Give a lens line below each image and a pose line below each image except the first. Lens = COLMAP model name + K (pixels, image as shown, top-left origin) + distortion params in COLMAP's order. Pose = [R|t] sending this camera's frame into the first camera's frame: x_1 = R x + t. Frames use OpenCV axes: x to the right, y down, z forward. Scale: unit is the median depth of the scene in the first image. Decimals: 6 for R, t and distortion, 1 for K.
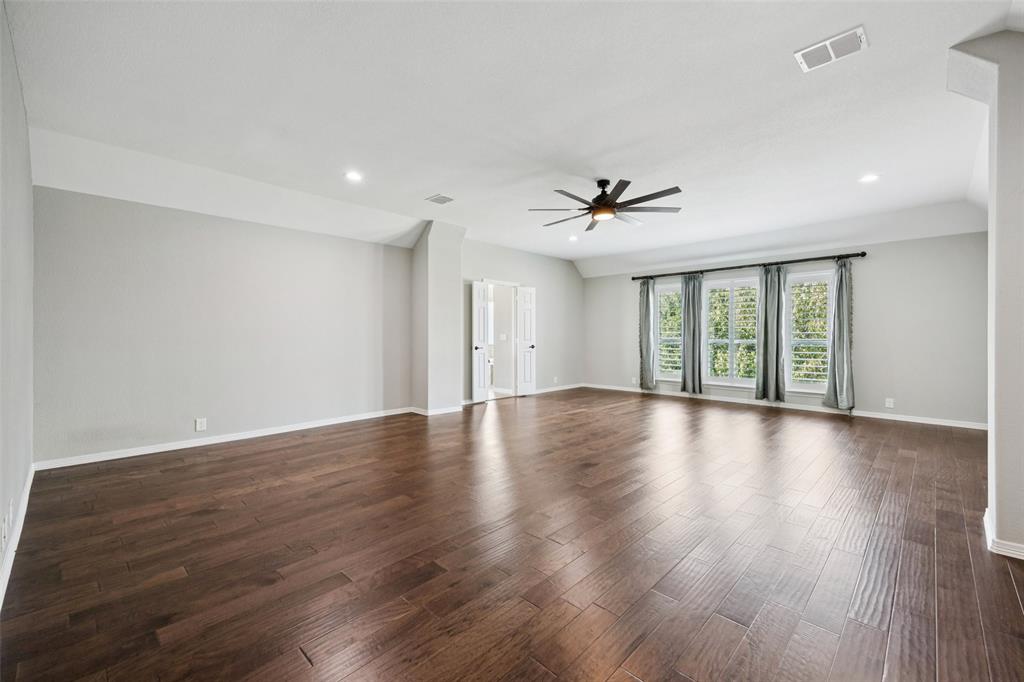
lens RADIAL K [[426.1, 0, 511.7], [0, 426.1, 337.1], [0, 0, 1]] dist [-0.019846, -0.001713]
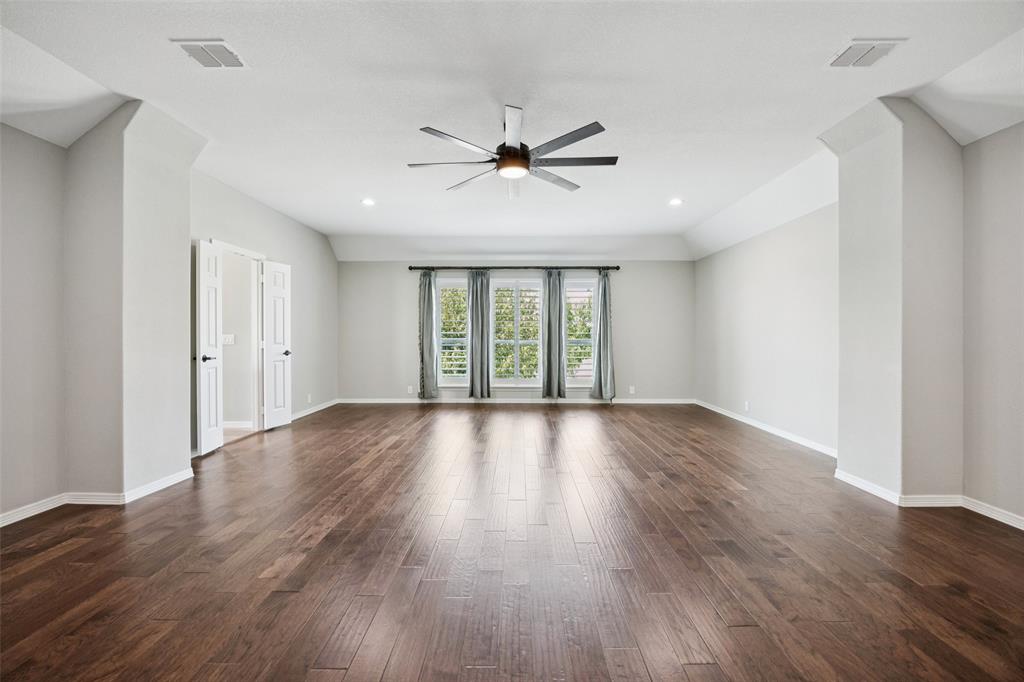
lens RADIAL K [[426.1, 0, 519.2], [0, 426.1, 336.0], [0, 0, 1]] dist [-0.019846, -0.001713]
pose [[0.700815, -0.001016, 0.713342, -0.185340], [0.005154, 0.999980, -0.003639, 0.000044], [-0.713324, 0.006227, 0.700806, 0.299209]]
